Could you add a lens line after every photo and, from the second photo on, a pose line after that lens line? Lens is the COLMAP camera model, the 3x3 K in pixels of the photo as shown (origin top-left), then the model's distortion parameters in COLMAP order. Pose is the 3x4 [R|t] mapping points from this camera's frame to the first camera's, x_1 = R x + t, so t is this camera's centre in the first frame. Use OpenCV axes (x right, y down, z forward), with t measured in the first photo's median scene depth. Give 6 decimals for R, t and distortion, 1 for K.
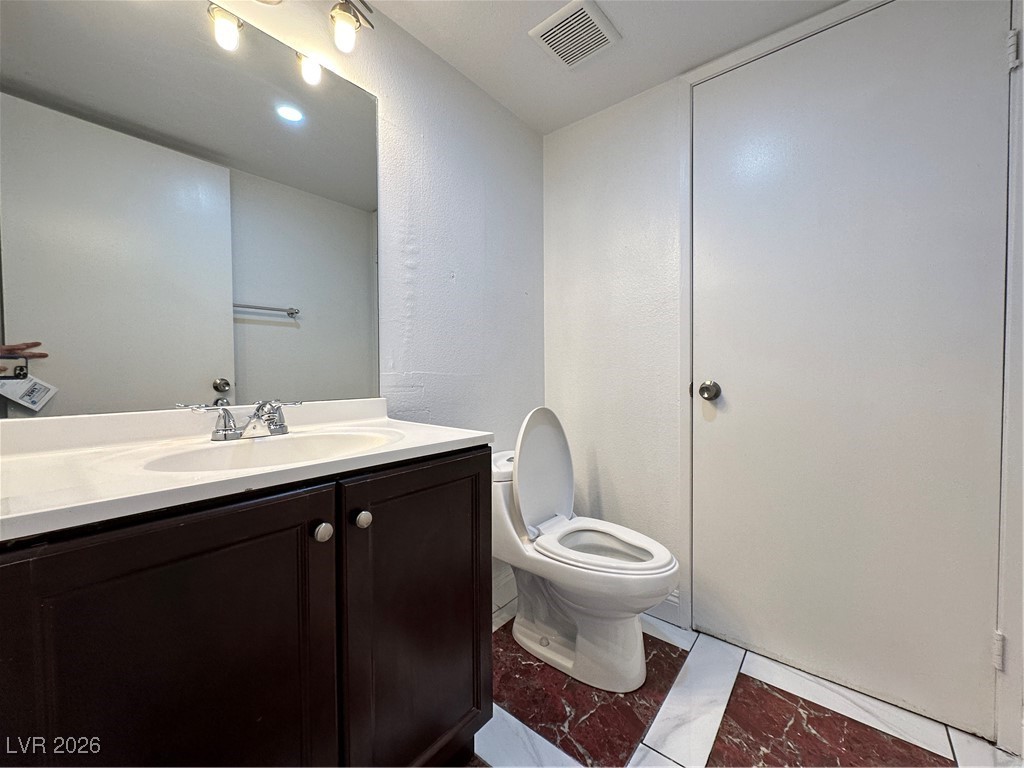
lens RADIAL K [[406.7, 0, 508.2], [0, 406.7, 382.5], [0, 0, 1]] dist [-0.002248, 0.000599]
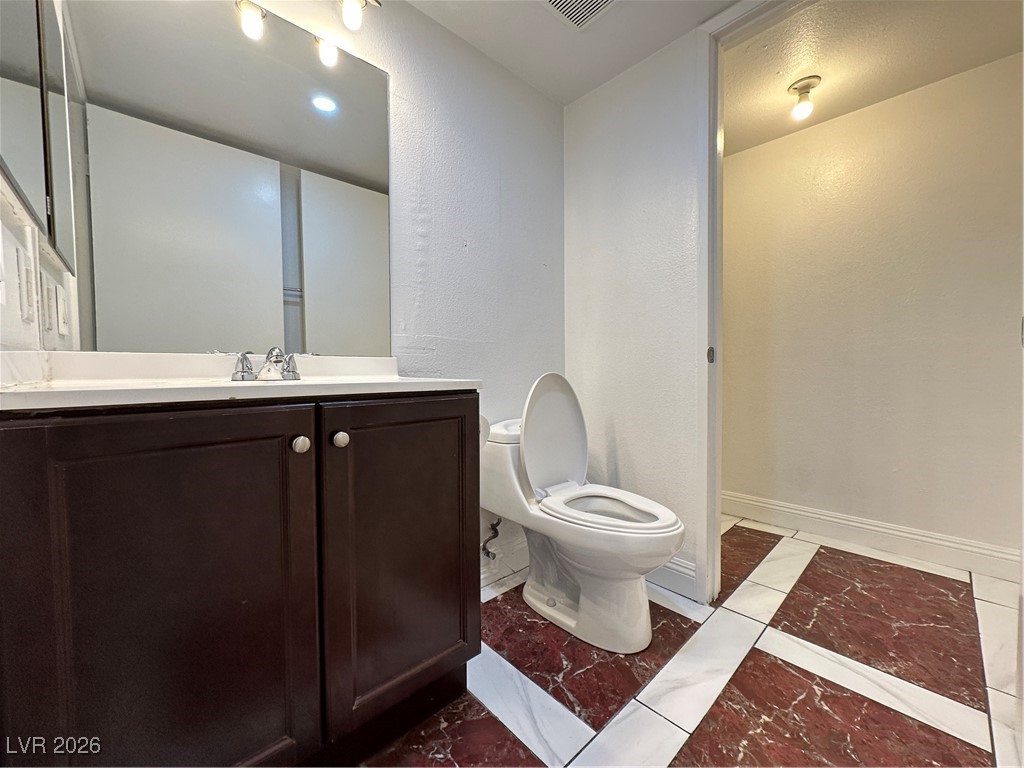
lens RADIAL K [[406.7, 0, 510.3], [0, 406.7, 384.3], [0, 0, 1]] dist [-0.002248, 0.000599]
pose [[0.991200, 0.005224, -0.132266, 0.139471], [-0.004324, 0.999966, 0.007091, 0.102808], [0.132299, -0.006456, 0.991189, -0.015467]]
